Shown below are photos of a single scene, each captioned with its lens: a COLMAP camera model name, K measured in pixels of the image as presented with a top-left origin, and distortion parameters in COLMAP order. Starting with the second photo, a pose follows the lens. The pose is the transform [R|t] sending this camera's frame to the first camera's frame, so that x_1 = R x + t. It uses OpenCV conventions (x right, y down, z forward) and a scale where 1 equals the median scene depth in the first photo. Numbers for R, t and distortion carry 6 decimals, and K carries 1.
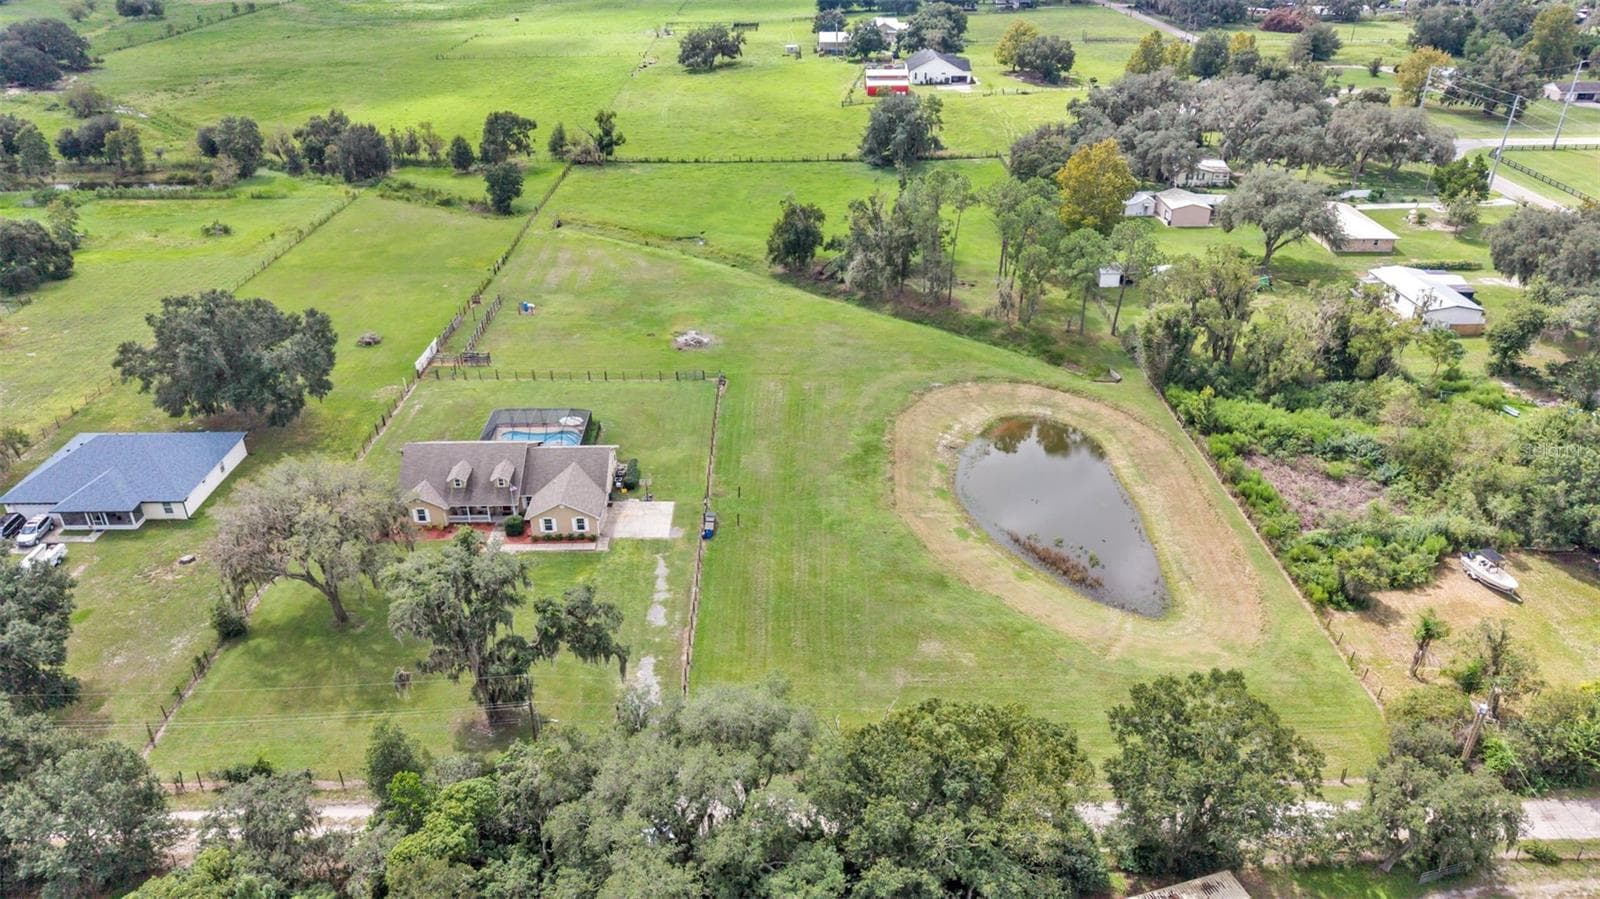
lens RADIAL K [[1259.5, 0, 794.3], [0, 1259.5, 446.7], [0, 0, 1]] dist [0.049603, -0.085925]
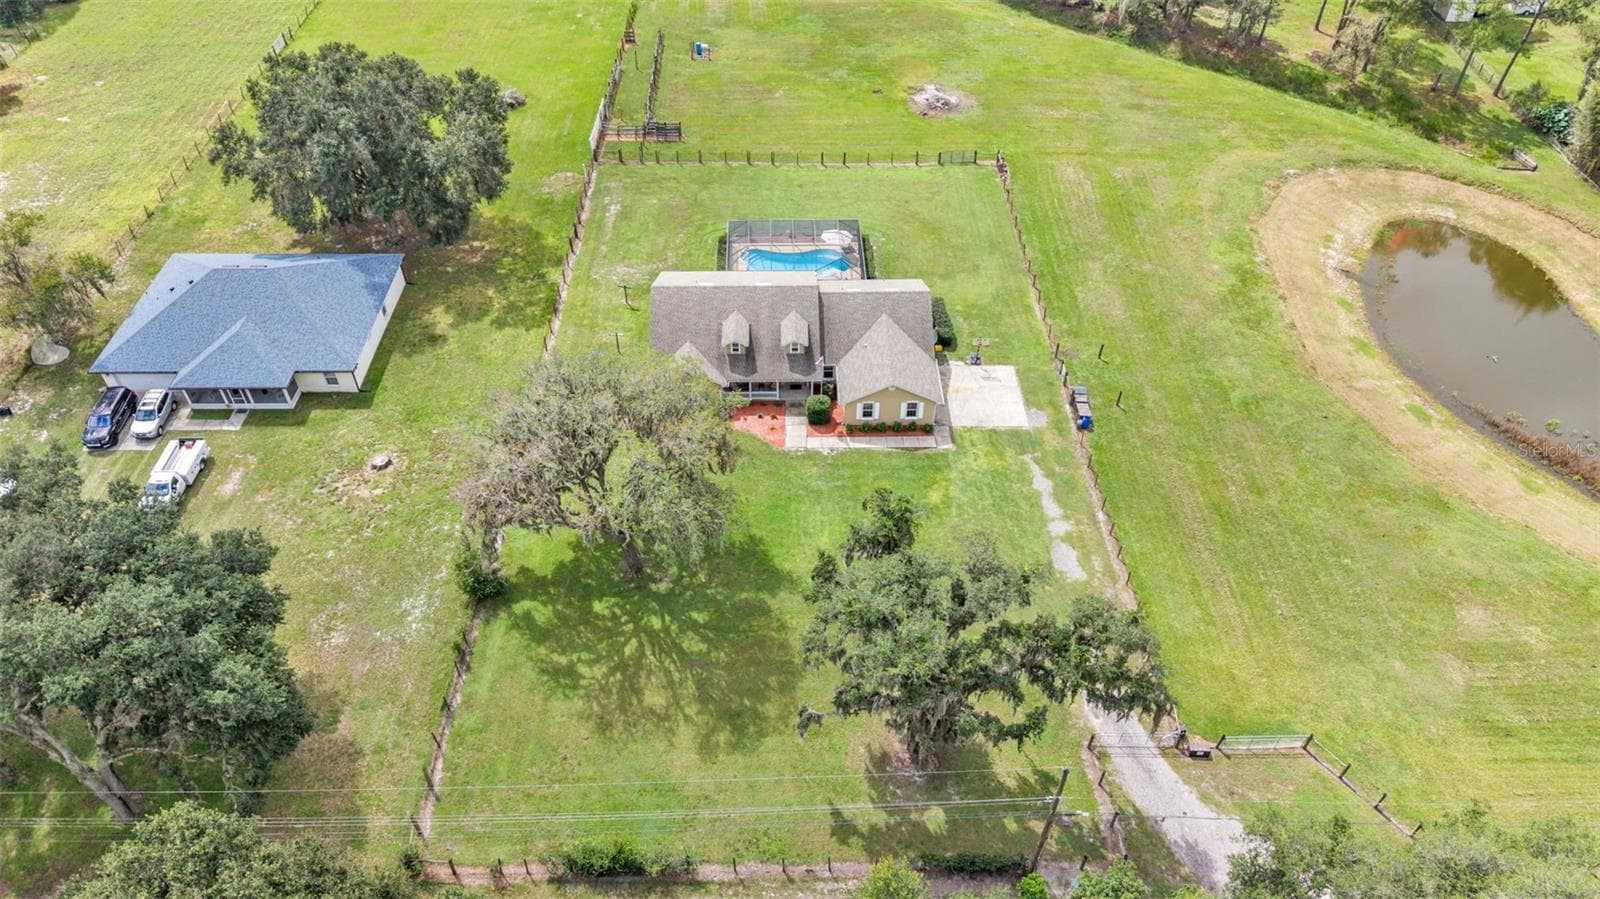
lens RADIAL K [[1259.5, 0, 808.5], [0, 1259.5, 552.7], [0, 0, 1]] dist [0.049603, -0.085925]
pose [[0.999977, 0.001102, 0.006625, -0.210360], [-0.003028, 0.954475, 0.298277, -0.067764], [-0.005995, -0.298290, 0.954456, 0.259806]]
